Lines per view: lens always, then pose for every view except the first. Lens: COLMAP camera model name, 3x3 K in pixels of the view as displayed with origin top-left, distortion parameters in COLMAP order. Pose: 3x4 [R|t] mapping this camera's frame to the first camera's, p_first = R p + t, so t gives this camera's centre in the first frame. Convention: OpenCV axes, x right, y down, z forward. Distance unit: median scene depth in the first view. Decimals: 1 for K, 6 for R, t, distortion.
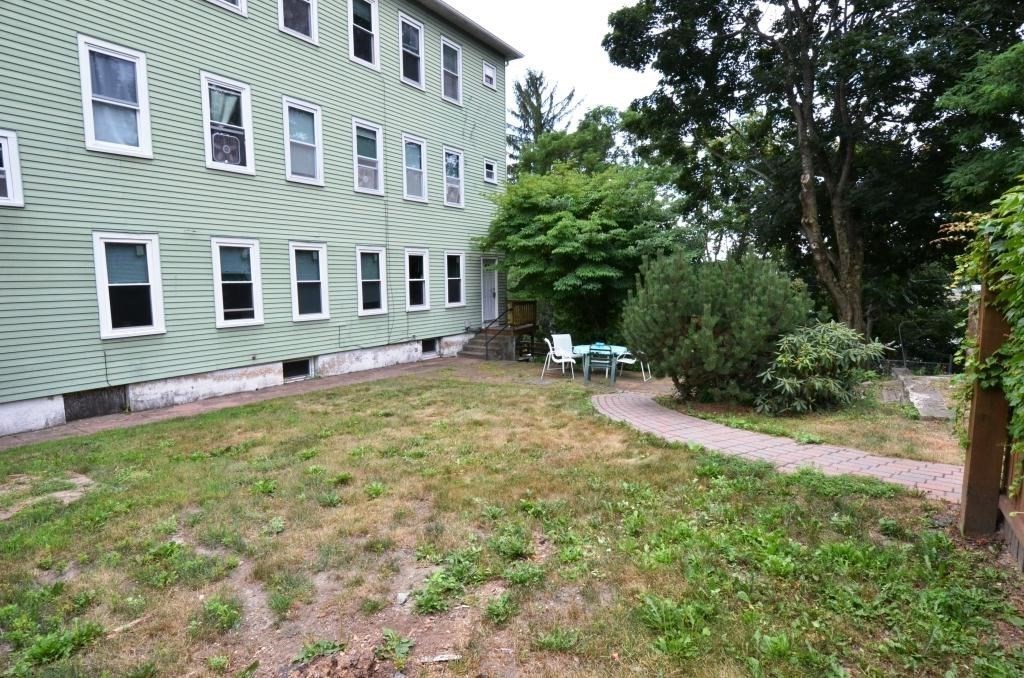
lens RADIAL K [[539.5, 0, 512.0], [0, 539.5, 339.0], [0, 0, 1]] dist [-0.000146, -0.000240]
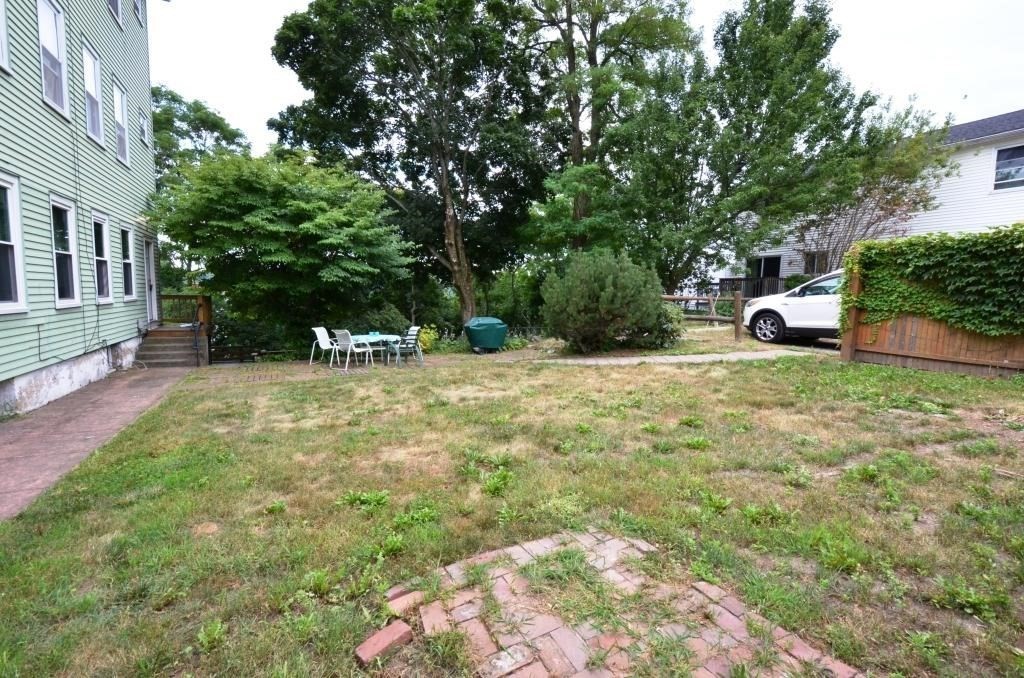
lens RADIAL K [[455.2, 0, 512.0], [0, 455.2, 339.0], [0, 0, 1]] dist [-0.000147, -0.000019]
pose [[0.507481, -0.060420, 0.859542, -0.617728], [0.066349, 0.997317, 0.030932, 0.013120], [-0.859104, 0.041332, 0.510129, 0.389960]]
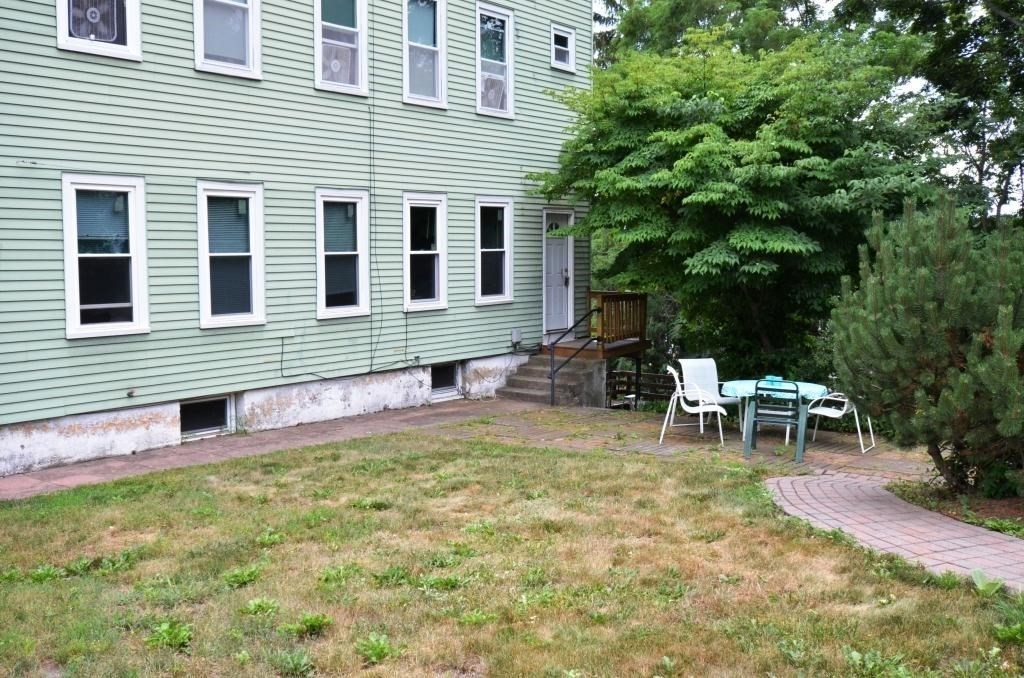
lens RADIAL K [[1027.5, 0, 512.0], [0, 1027.5, 339.0], [0, 0, 1]] dist [0.002517, -0.020847]
pose [[0.997095, 0.012921, -0.075070, -0.018909], [-0.014749, 0.999607, -0.023855, -0.001788], [0.074732, 0.024893, 0.996893, -0.005222]]
